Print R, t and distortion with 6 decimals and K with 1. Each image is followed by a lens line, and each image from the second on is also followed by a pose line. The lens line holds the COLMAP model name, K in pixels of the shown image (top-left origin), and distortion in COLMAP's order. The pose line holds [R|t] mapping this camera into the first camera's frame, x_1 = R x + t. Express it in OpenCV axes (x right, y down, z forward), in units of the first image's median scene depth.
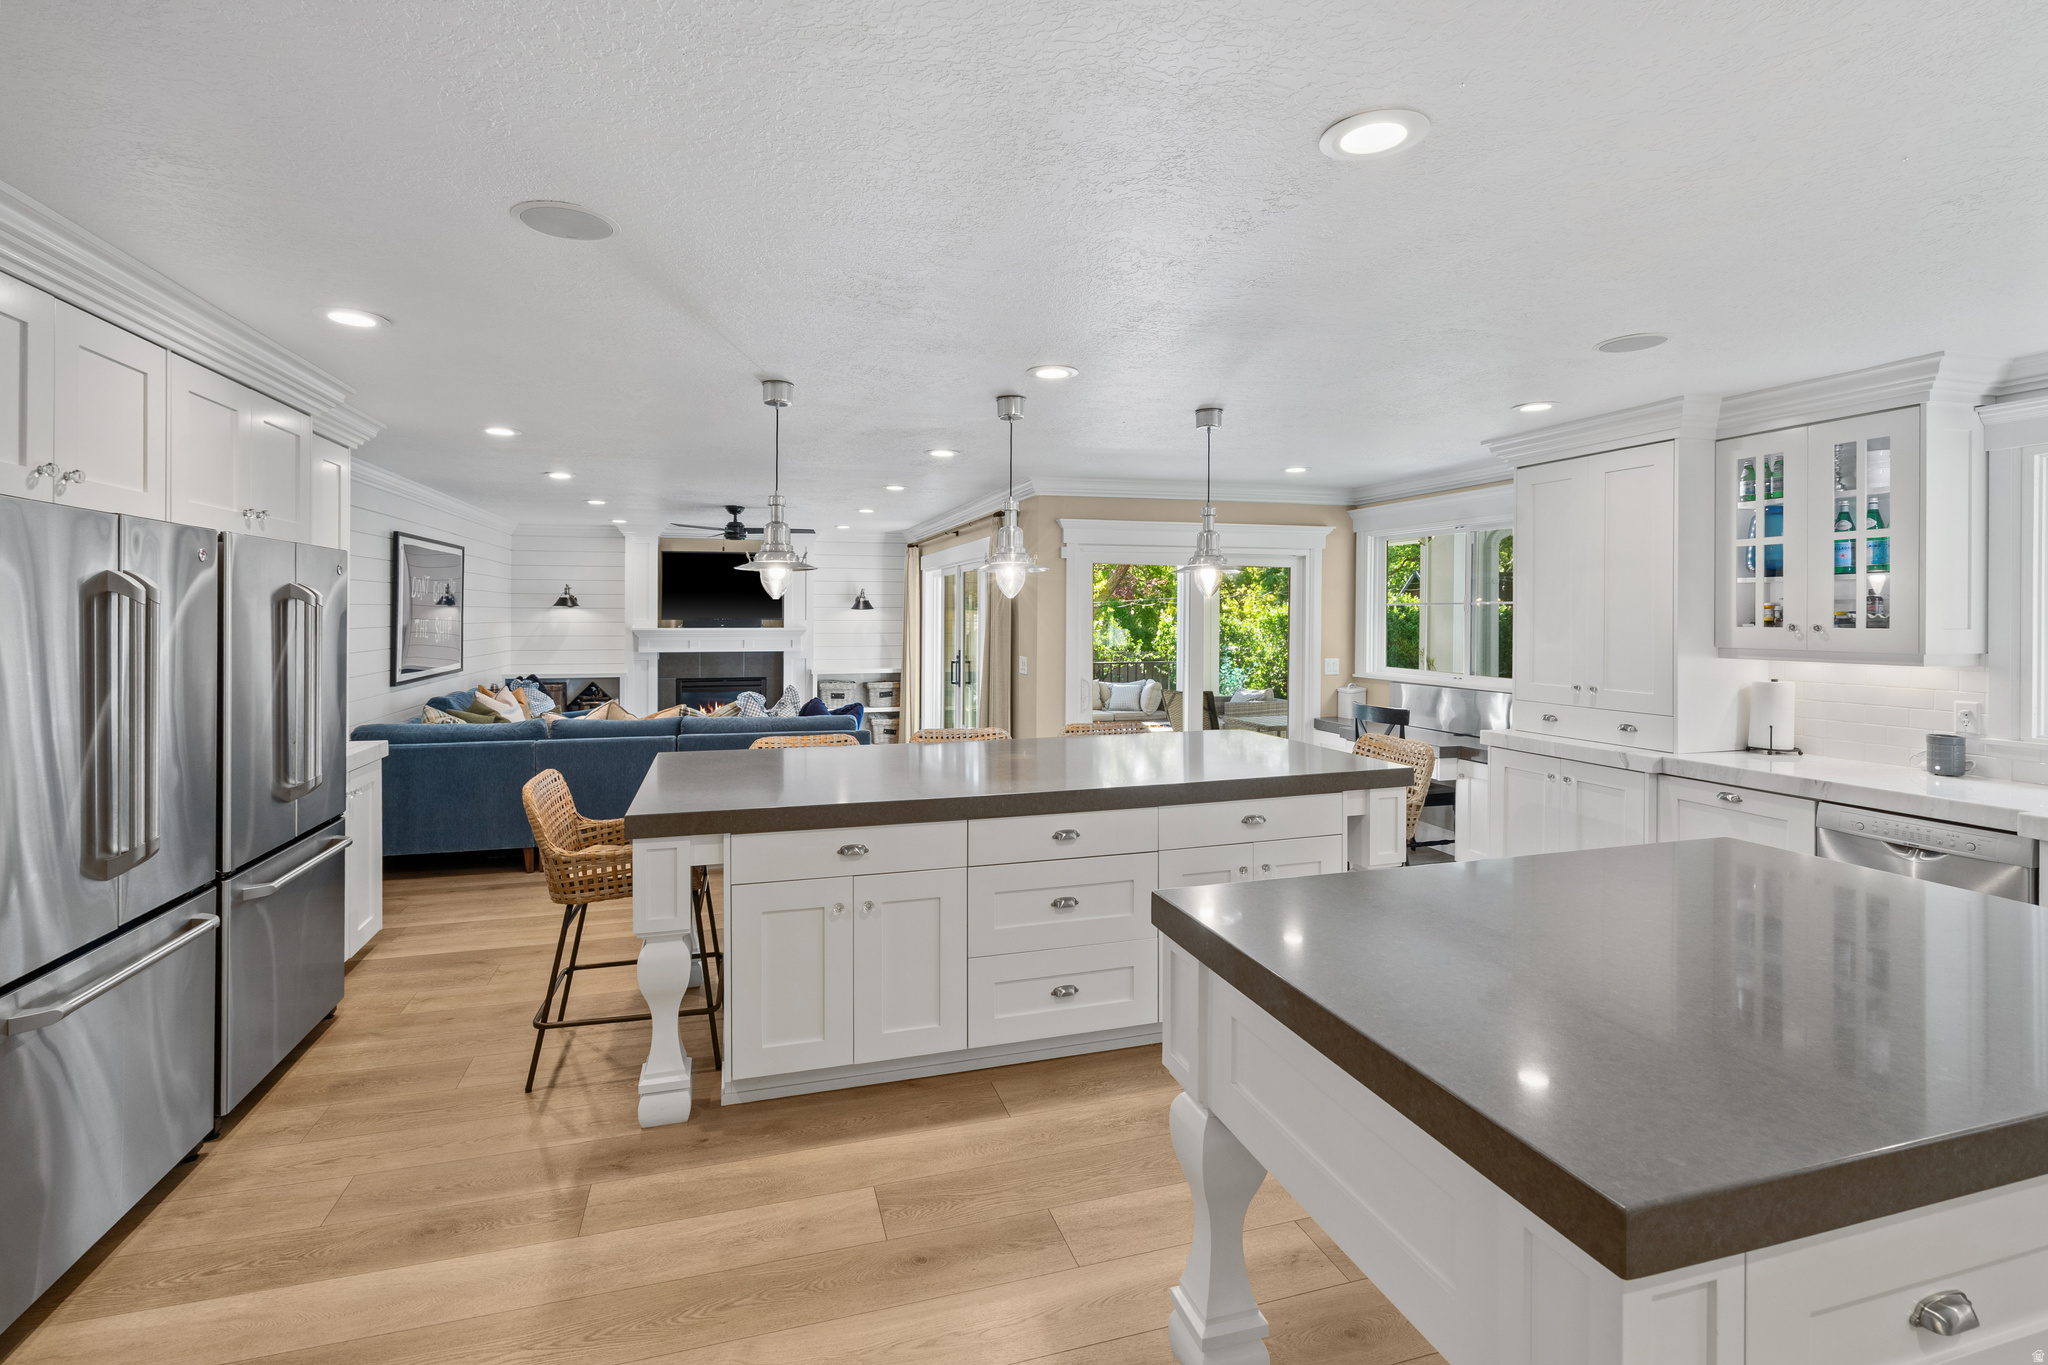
lens RADIAL K [[939.3, 0, 1003.6], [0, 939.3, 616.5], [0, 0, 1]] dist [-0.005878, 0.001705]
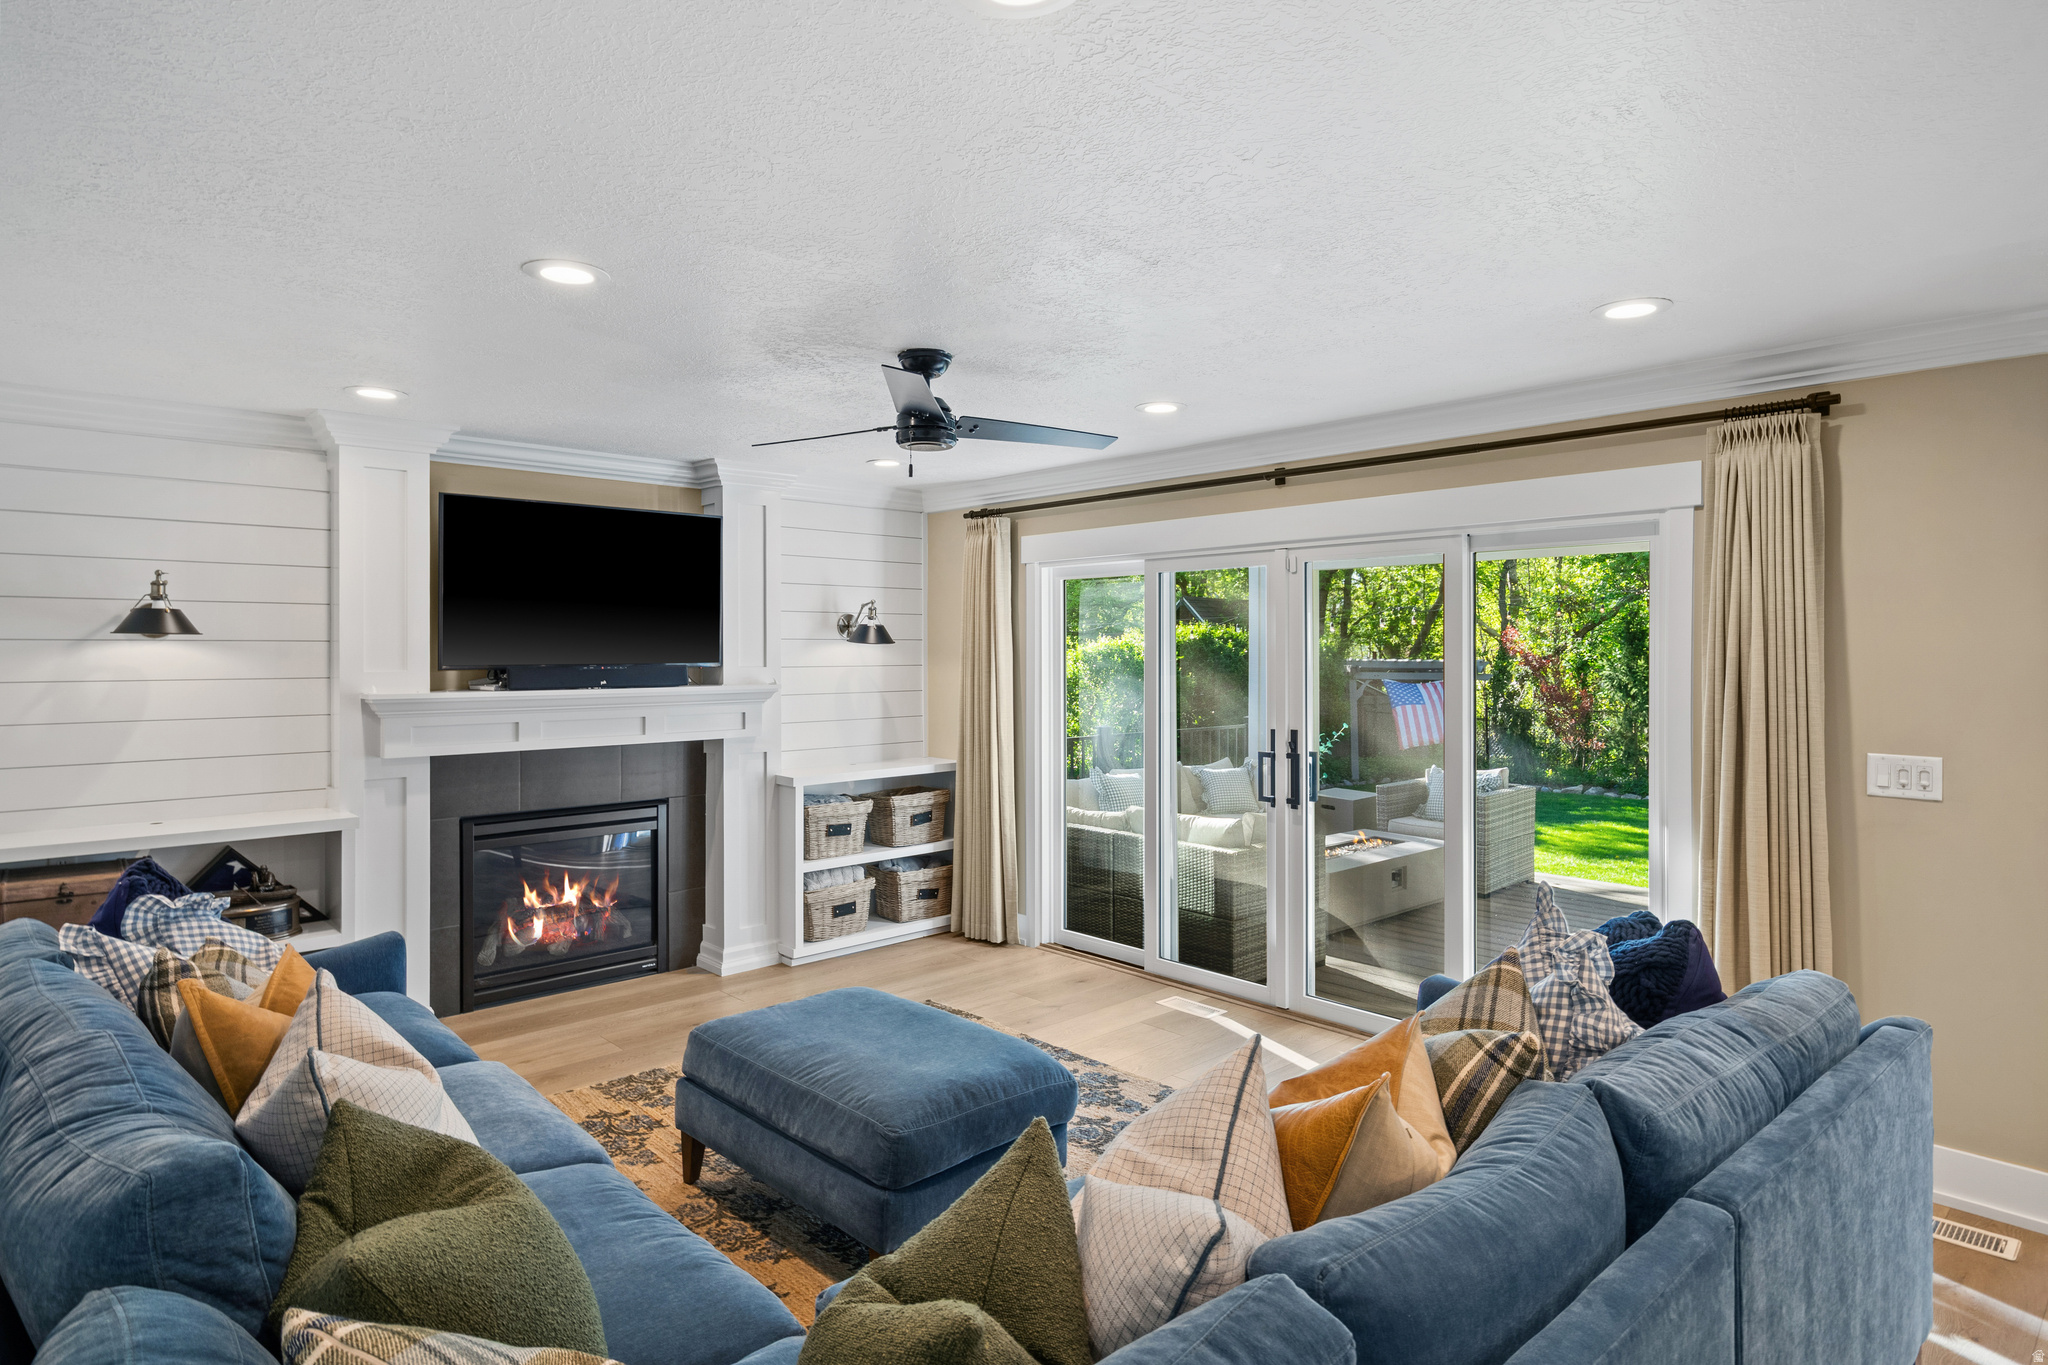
lens RADIAL K [[1111.0, 0, 1028.2], [0, 1111.0, 642.4], [0, 0, 1]] dist [-0.012962, -0.001305]
pose [[0.891257, -0.001124, 0.453498, -0.347619], [0.007275, 0.999904, -0.011819, -0.000976], [-0.453441, 0.013832, 0.891179, 0.474609]]
